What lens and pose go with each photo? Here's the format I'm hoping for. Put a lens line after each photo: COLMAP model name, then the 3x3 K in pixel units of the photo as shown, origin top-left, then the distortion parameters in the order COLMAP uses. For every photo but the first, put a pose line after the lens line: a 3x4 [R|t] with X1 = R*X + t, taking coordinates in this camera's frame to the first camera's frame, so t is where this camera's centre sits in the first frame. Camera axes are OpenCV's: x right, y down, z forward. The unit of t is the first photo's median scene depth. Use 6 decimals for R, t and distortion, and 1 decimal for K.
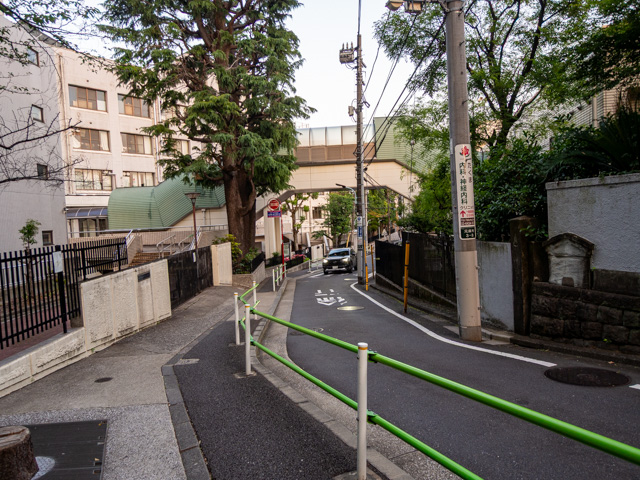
lens RADIAL K [[448.0, 0, 320.0], [0, 448.0, 240.0], [0, 0, 1]] dist [0.000241, 0.000018]
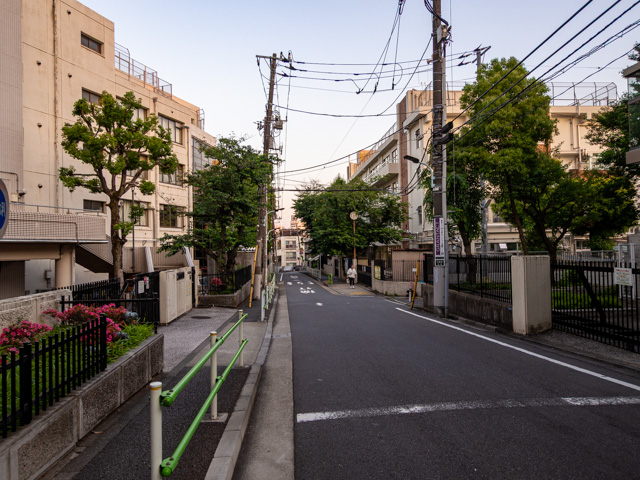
lens RADIAL K [[448.0, 0, 320.0], [0, 448.0, 240.0], [0, 0, 1]] dist [0.000241, 0.000018]
pose [[0.943027, 0.042529, 0.329987, -0.013964], [-0.014871, 0.996193, -0.085892, 0.014049], [-0.332384, 0.076091, 0.940070, 0.534083]]
